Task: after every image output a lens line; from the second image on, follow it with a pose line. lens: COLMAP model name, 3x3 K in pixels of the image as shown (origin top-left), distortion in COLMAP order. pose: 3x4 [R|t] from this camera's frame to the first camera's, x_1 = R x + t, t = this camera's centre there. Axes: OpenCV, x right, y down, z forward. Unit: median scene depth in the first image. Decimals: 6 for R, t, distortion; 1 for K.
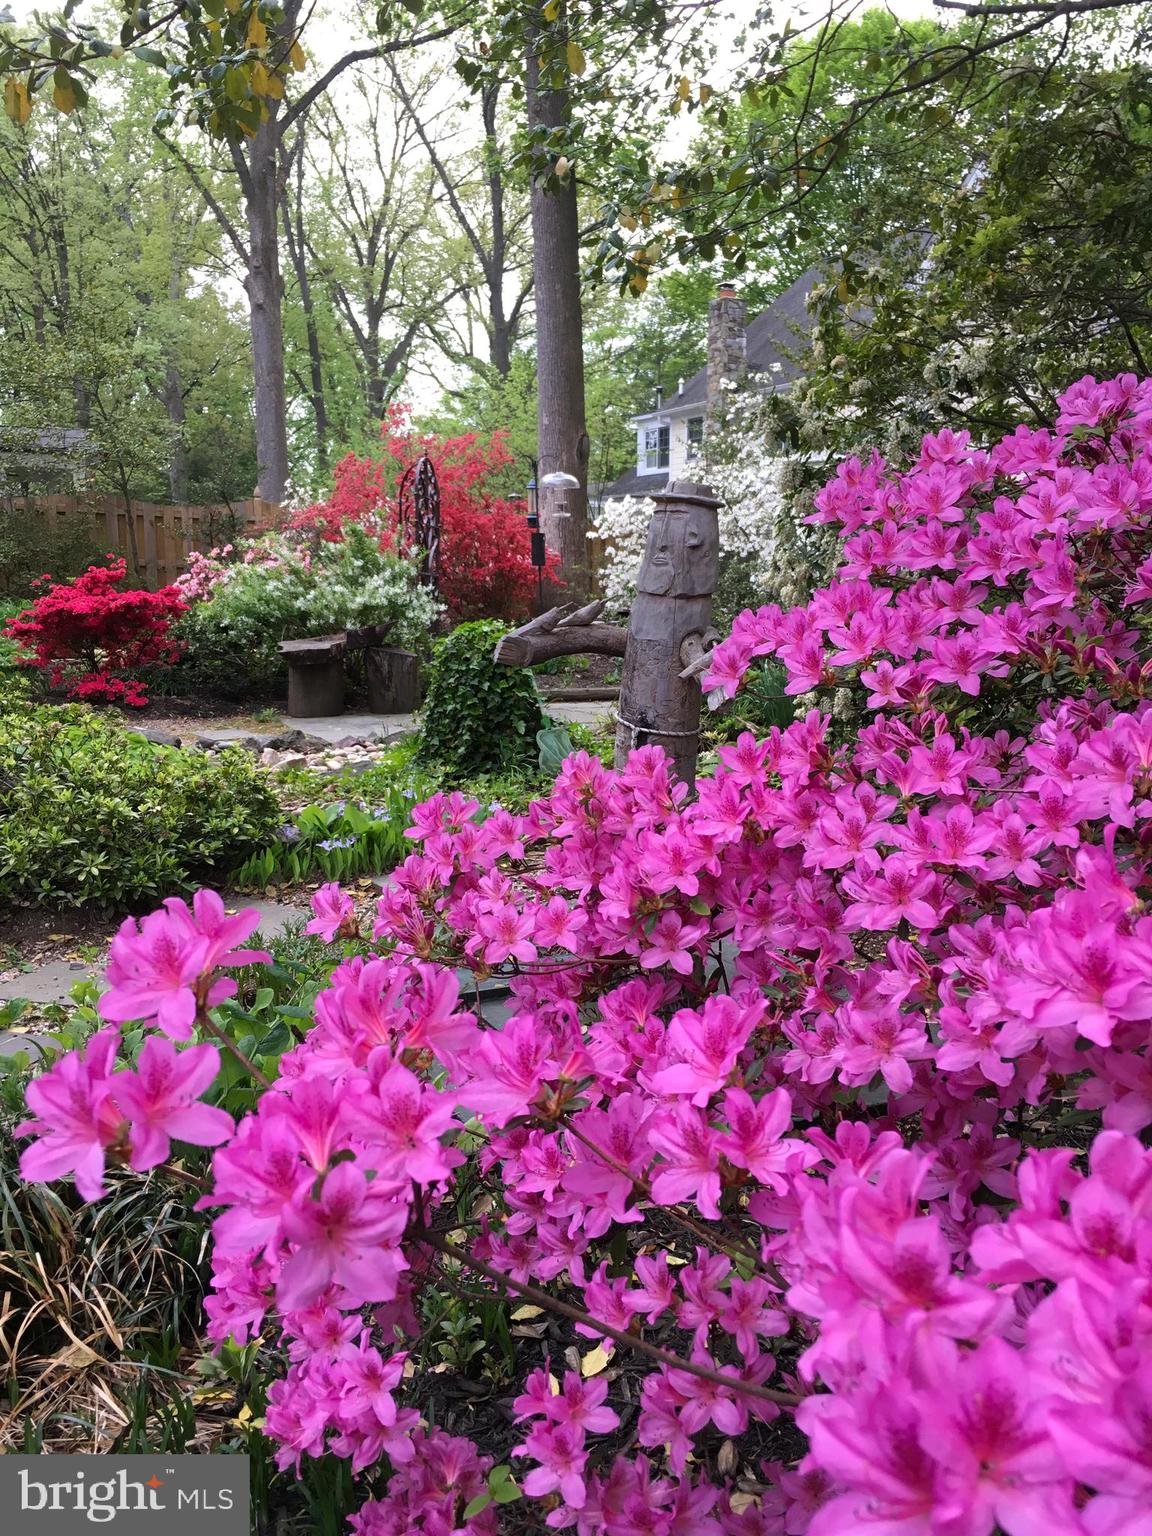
lens RADIAL K [[1307.4, 0, 580.3], [0, 1307.4, 764.7], [0, 0, 1]] dist [0.053058, -0.049262]
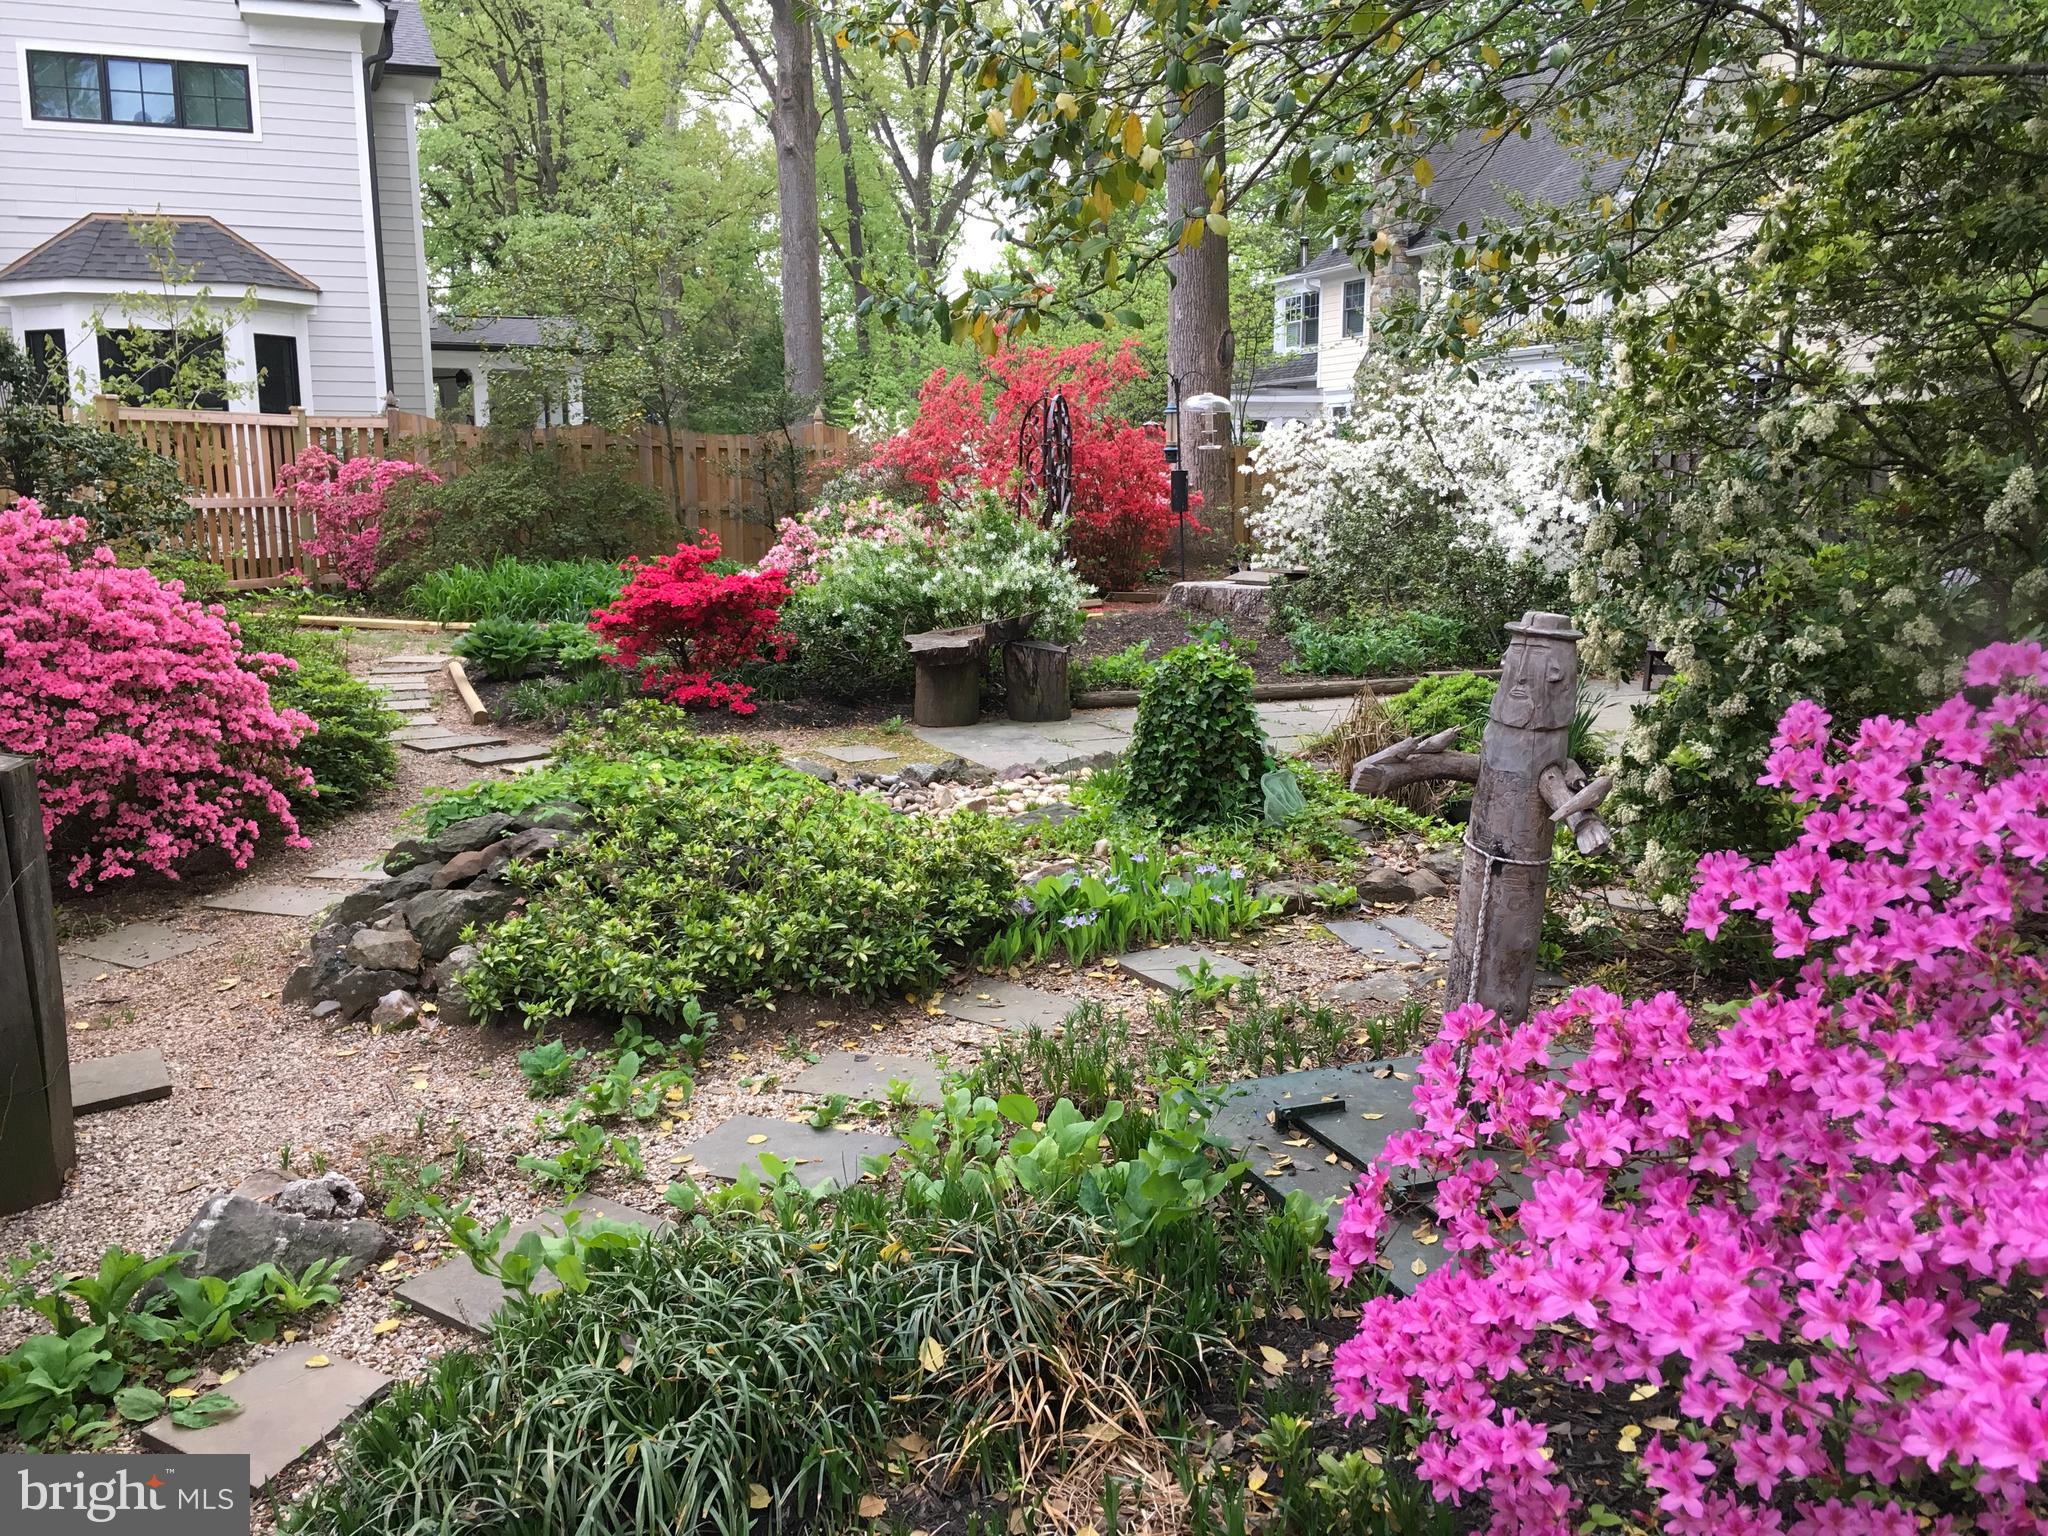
lens RADIAL K [[1743.2, 0, 1014.1], [0, 1743.2, 771.7], [0, 0, 1]] dist [0.053058, -0.049262]
pose [[0.995824, 0.006855, -0.091037, -0.091452], [-0.004499, 0.999650, 0.026061, -0.057758], [0.091184, -0.025542, 0.995506, -0.171571]]
